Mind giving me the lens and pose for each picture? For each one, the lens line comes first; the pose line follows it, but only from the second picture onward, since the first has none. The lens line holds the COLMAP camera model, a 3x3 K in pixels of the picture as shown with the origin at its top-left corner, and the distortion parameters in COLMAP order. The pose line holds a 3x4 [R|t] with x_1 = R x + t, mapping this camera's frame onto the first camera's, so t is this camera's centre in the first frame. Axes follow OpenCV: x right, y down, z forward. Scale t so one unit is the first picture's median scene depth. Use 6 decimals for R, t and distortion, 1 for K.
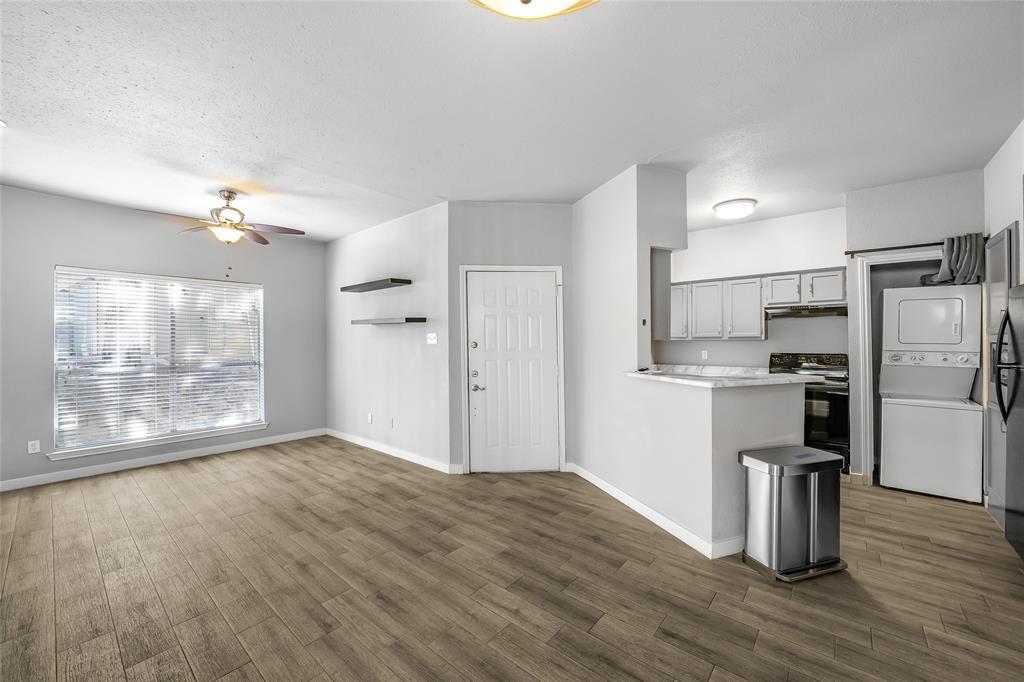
lens RADIAL K [[401.6, 0, 512.1], [0, 401.6, 340.1], [0, 0, 1]] dist [-0.008794, -0.000110]
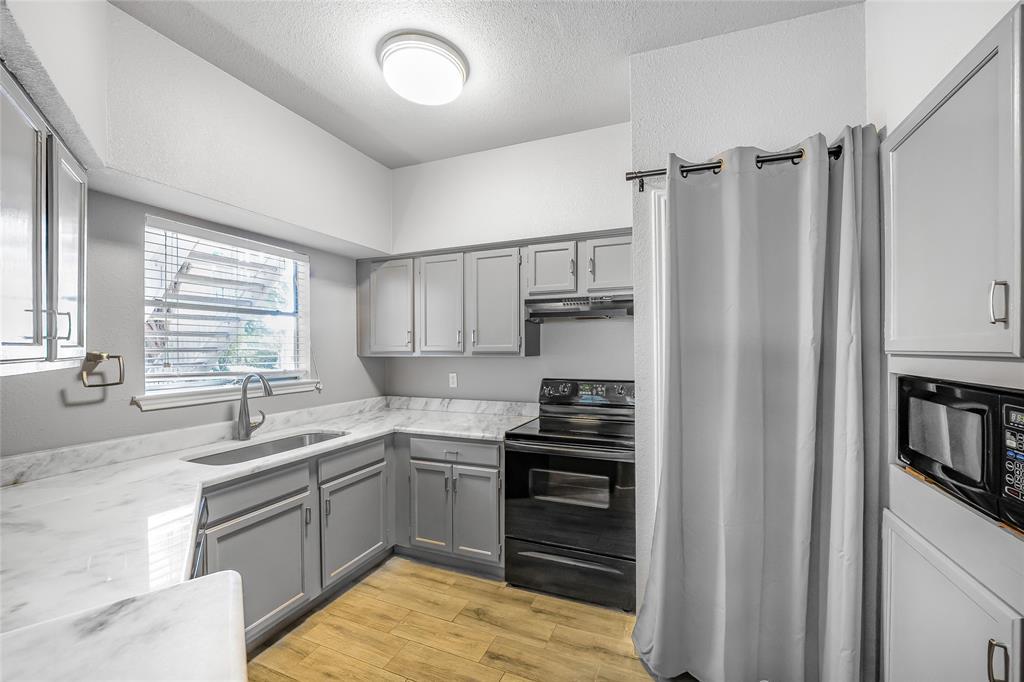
lens RADIAL K [[373.9, 0, 513.5], [0, 373.9, 347.6], [0, 0, 1]] dist [0.000217, 0.000263]
pose [[0.963278, -0.003573, 0.268483, 0.486603], [0.002523, 0.999988, 0.004255, -0.017098], [-0.268495, -0.003422, 0.963275, 0.508291]]
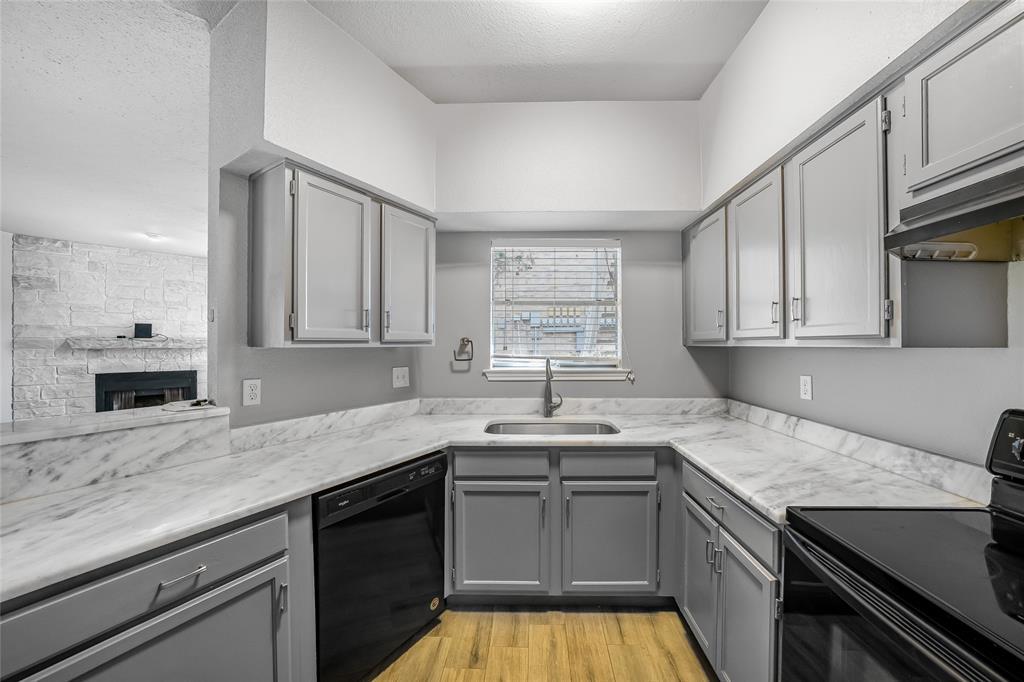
lens RADIAL K [[358.7, 0, 522.5], [0, 358.7, 341.4], [0, 0, 1]] dist [-0.010172, 0.000588]
pose [[0.639440, -0.002238, -0.768838, 0.655982], [0.003955, 0.999992, 0.000378, -0.006893], [0.768831, -0.003282, 0.639443, 0.702454]]
